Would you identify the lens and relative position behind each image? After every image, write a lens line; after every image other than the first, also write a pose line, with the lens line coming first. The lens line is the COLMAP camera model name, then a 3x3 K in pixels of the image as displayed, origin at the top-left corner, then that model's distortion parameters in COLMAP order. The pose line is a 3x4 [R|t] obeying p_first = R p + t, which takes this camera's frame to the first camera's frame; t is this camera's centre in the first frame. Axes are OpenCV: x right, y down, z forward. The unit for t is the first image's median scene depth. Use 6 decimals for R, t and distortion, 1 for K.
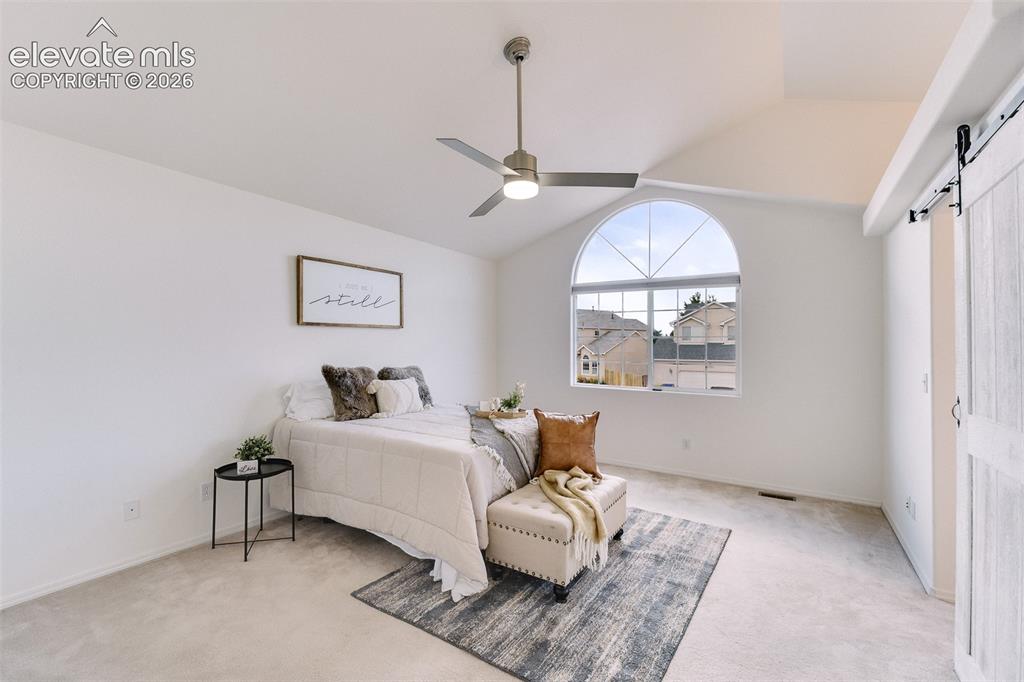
lens RADIAL K [[443.9, 0, 507.4], [0, 443.9, 342.7], [0, 0, 1]] dist [0.006223, -0.004043]
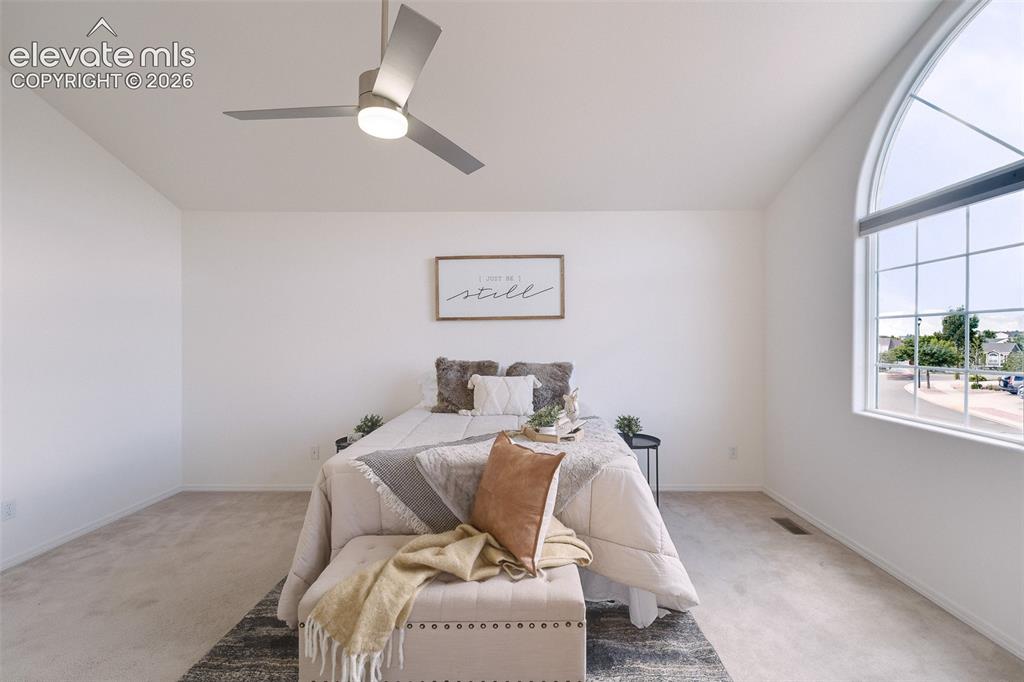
lens RADIAL K [[443.9, 0, 524.6], [0, 443.9, 343.5], [0, 0, 1]] dist [0.006223, -0.004043]
pose [[0.544332, 0.000913, -0.838869, 0.538881], [0.014483, 0.999840, 0.010486, 0.008123], [0.838745, -0.017857, 0.544232, 0.549425]]
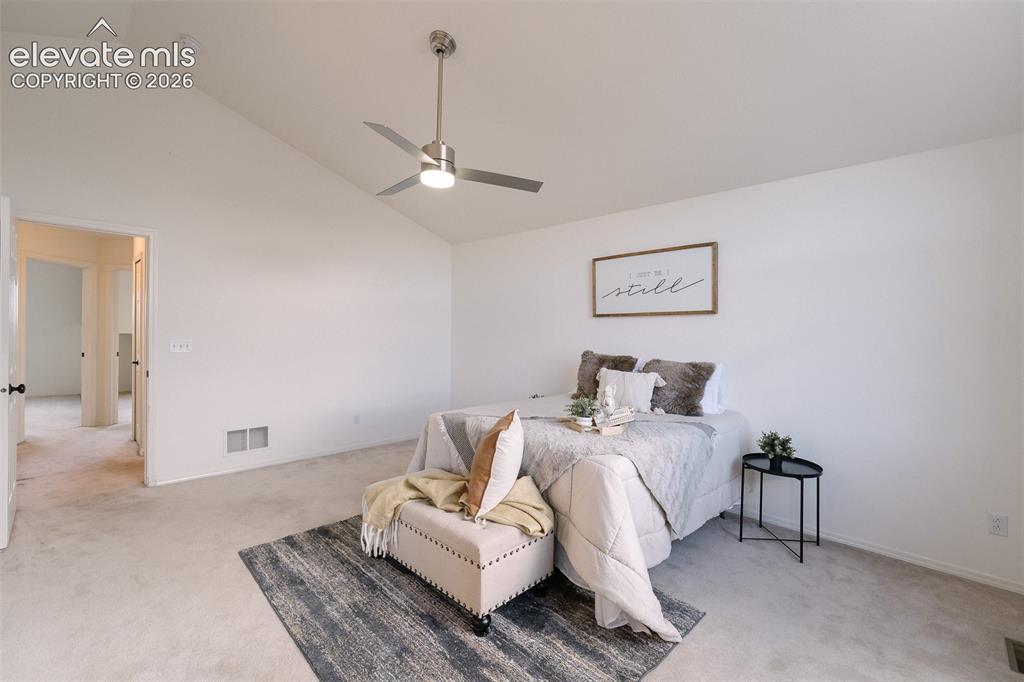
lens RADIAL K [[443.9, 0, 509.0], [0, 443.9, 340.5], [0, 0, 1]] dist [0.006223, -0.004043]
pose [[-0.203100, 0.008871, -0.979118, 0.712532], [-0.009714, 0.999891, 0.011074, 0.011881], [0.979110, 0.011761, -0.202992, 0.961390]]
